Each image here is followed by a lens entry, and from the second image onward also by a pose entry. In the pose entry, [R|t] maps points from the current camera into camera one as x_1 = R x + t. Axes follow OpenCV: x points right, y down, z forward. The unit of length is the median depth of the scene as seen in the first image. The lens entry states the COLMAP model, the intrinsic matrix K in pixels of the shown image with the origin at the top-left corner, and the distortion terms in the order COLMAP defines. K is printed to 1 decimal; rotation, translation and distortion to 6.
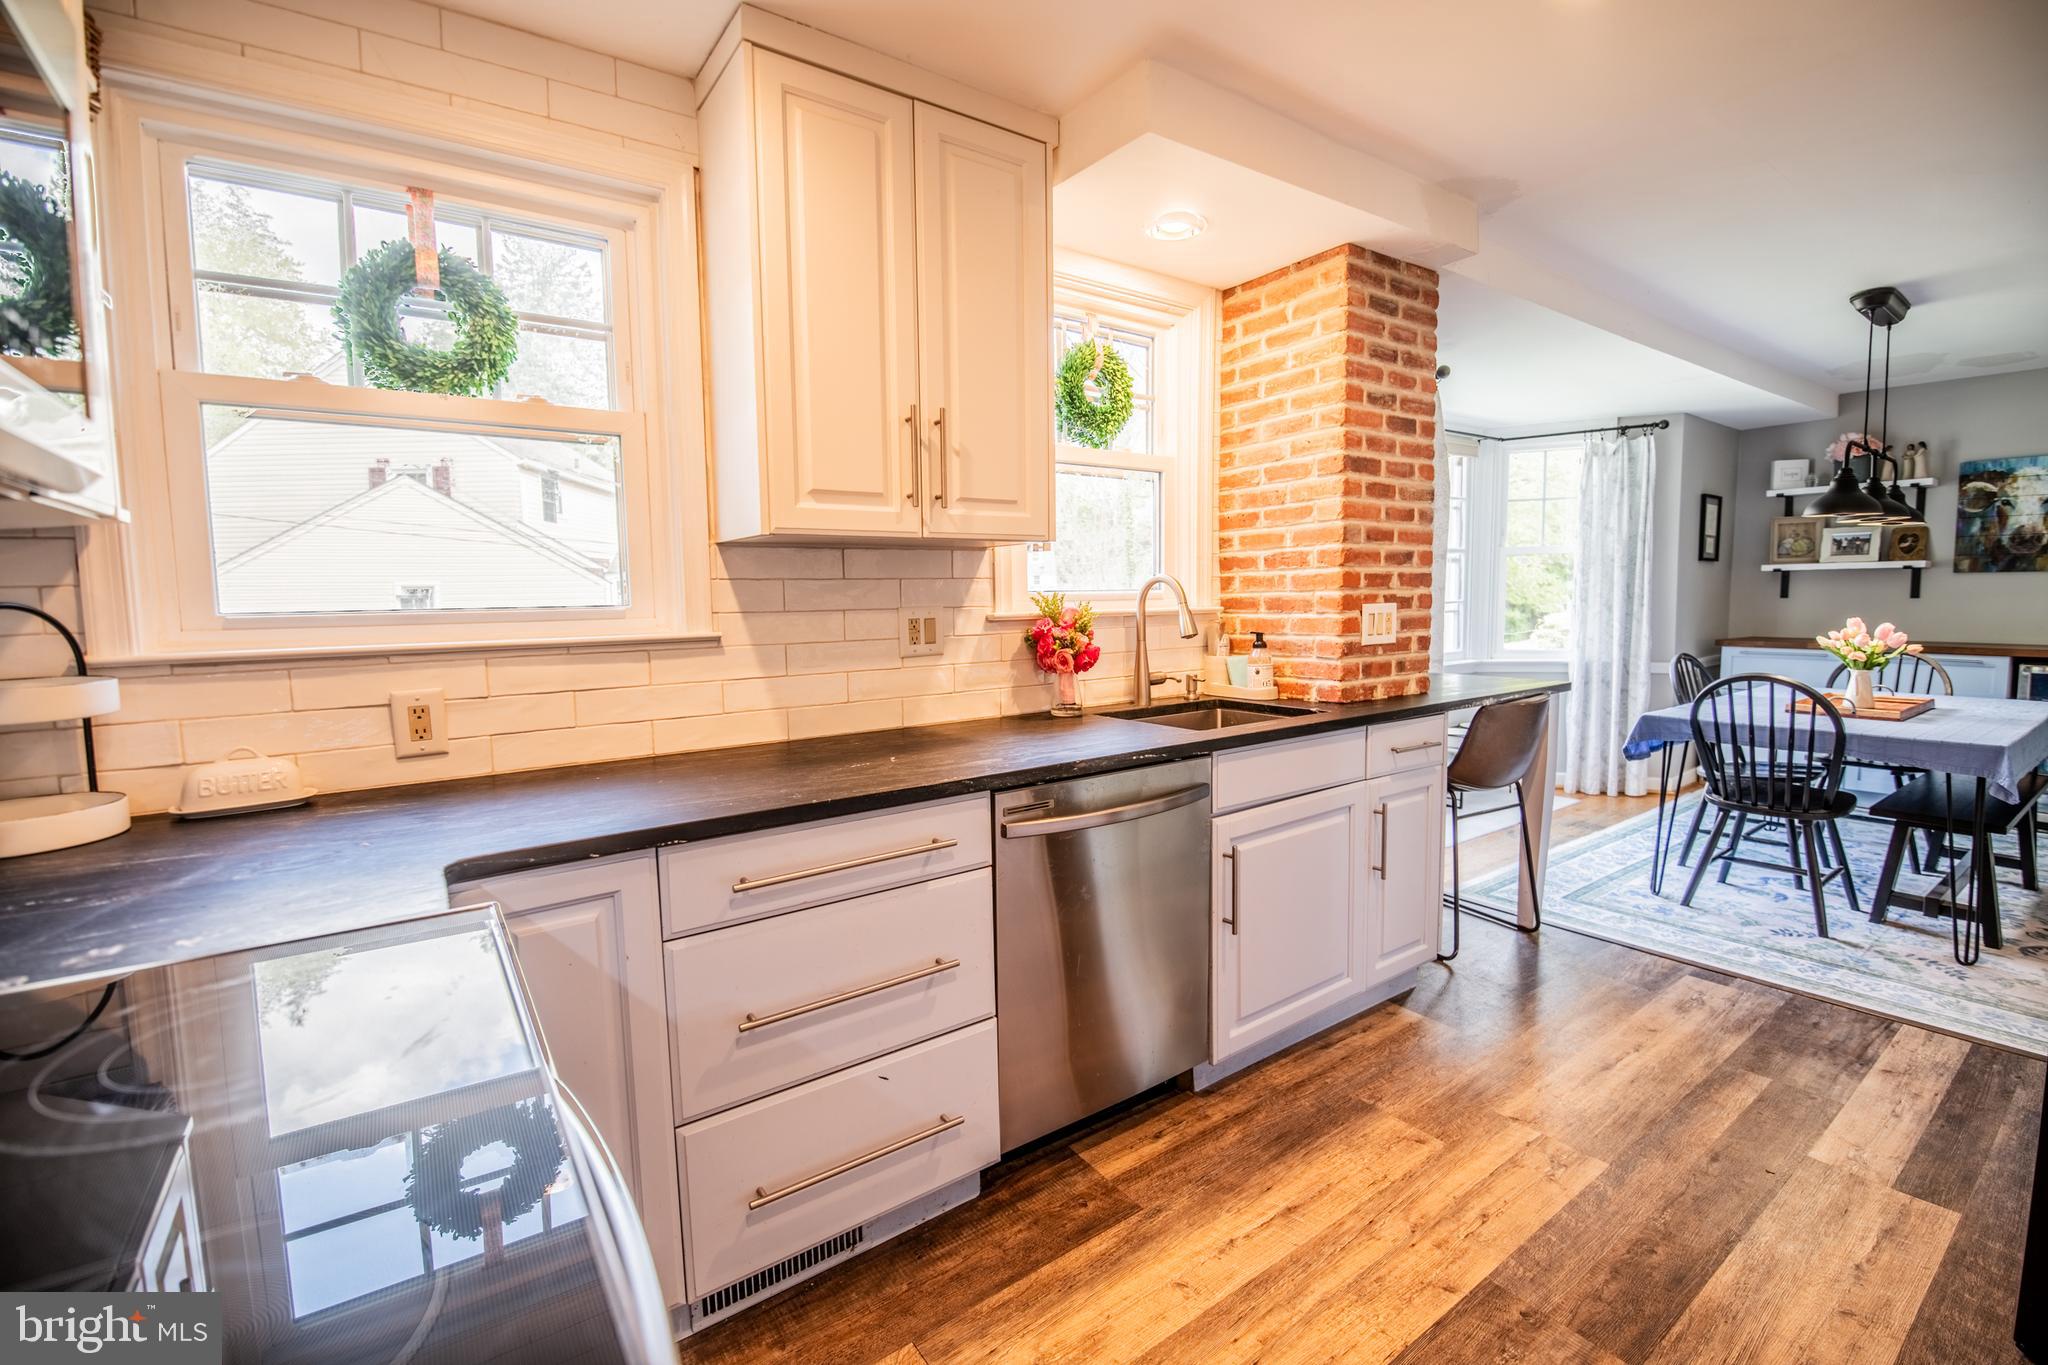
lens RADIAL K [[882.6, 0, 1032.5], [0, 882.6, 671.6], [0, 0, 1]] dist [-0.002277, -0.011016]
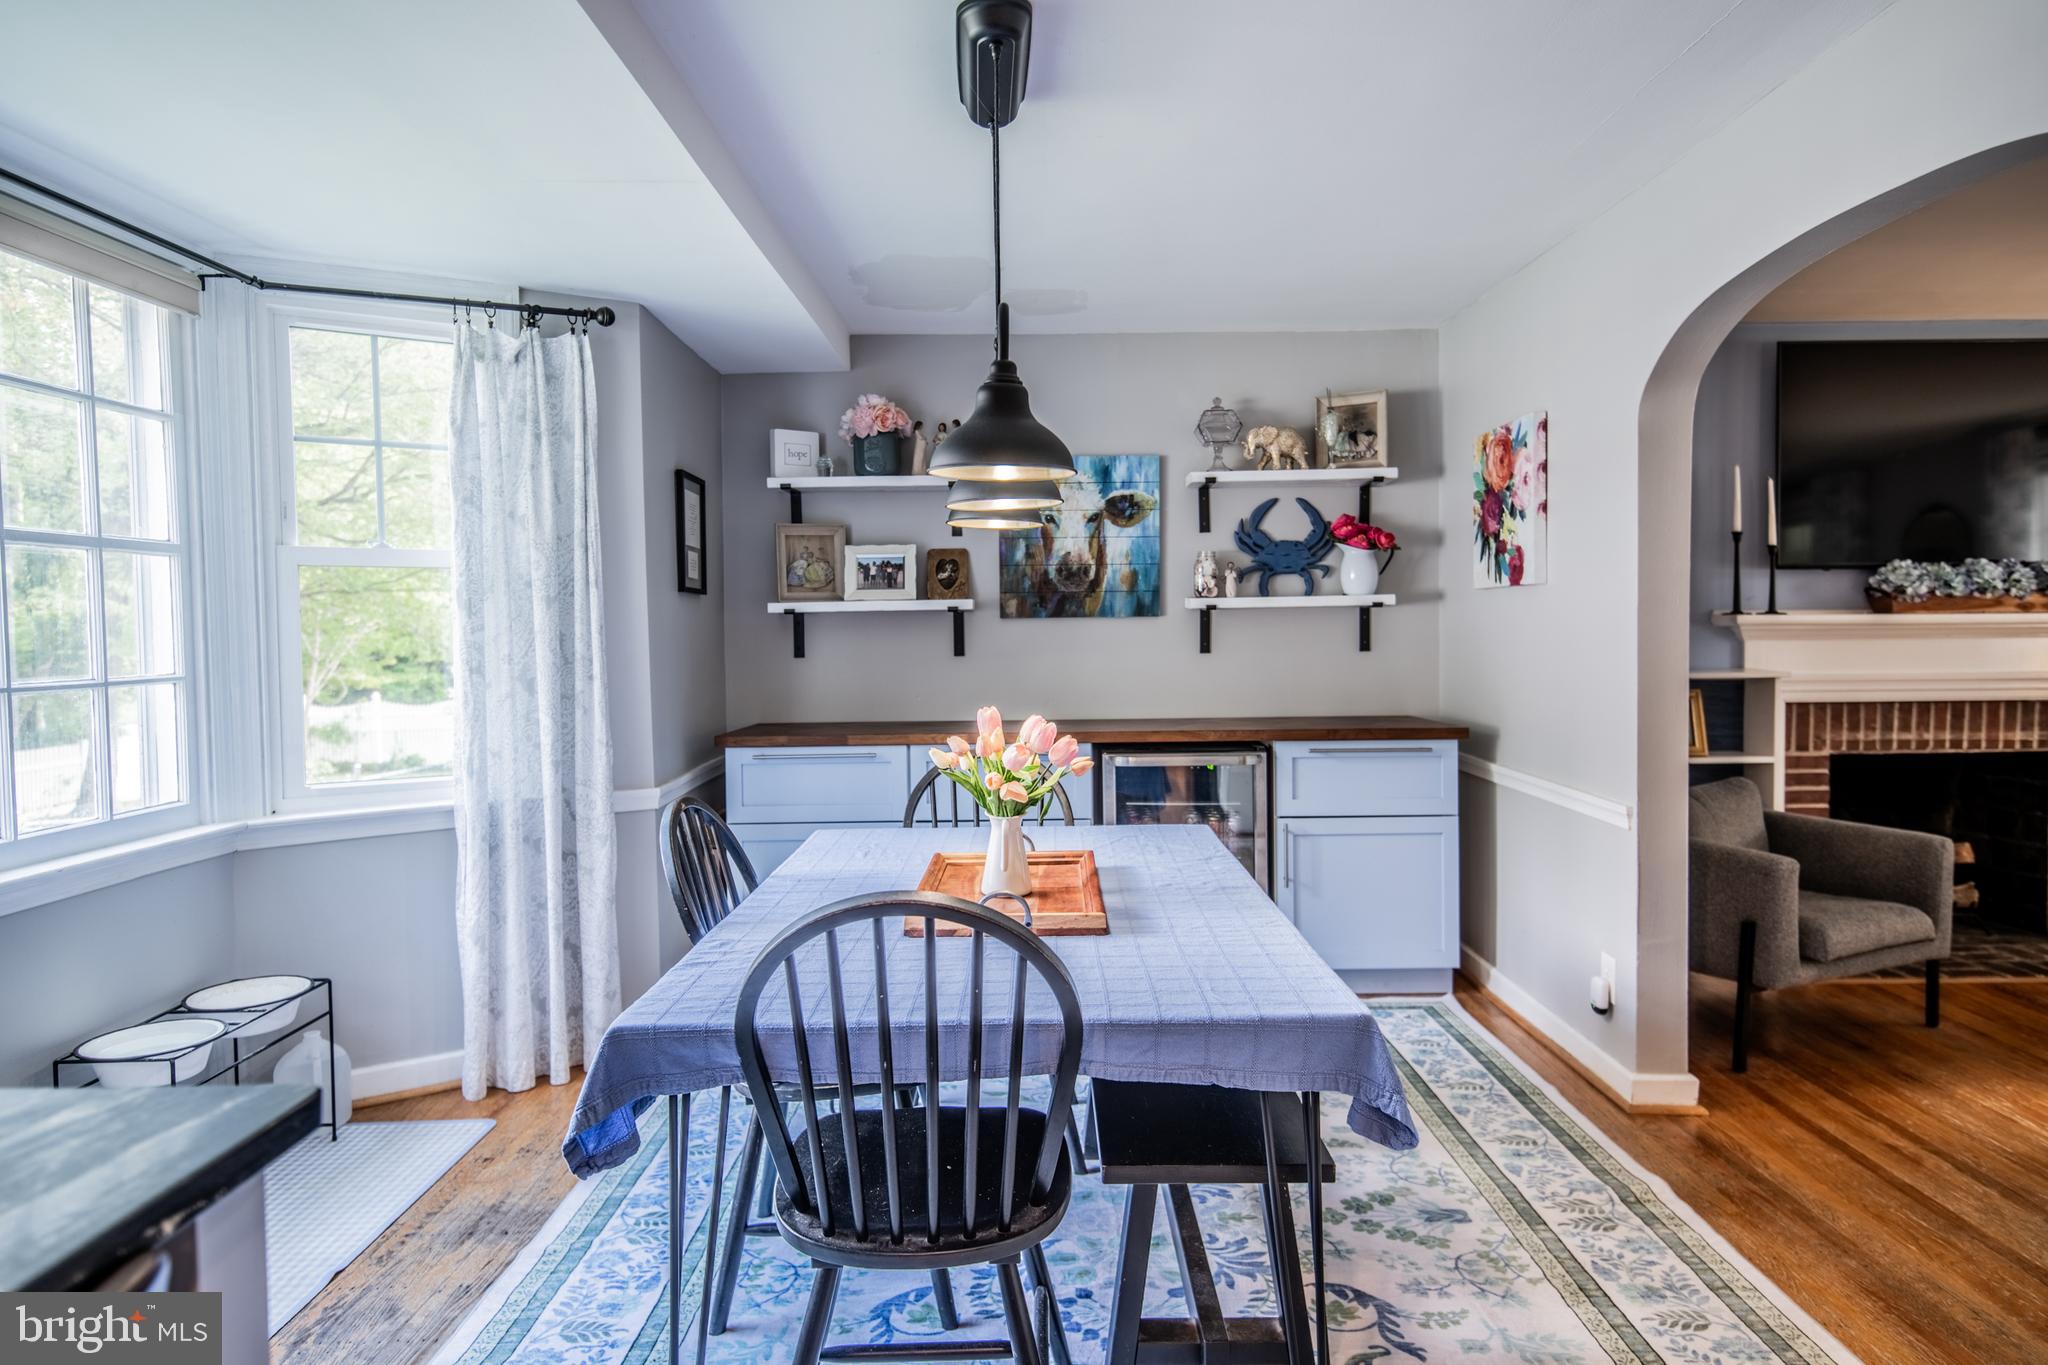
lens RADIAL K [[1242.3, 0, 1042.0], [0, 1242.3, 672.0], [0, 0, 1]] dist [0.019986, 0.000089]
pose [[0.579772, -0.020998, 0.814508, 0.273935], [0.076870, 0.996619, -0.029023, -0.039259], [-0.811144, 0.079438, 0.579426, 0.393398]]
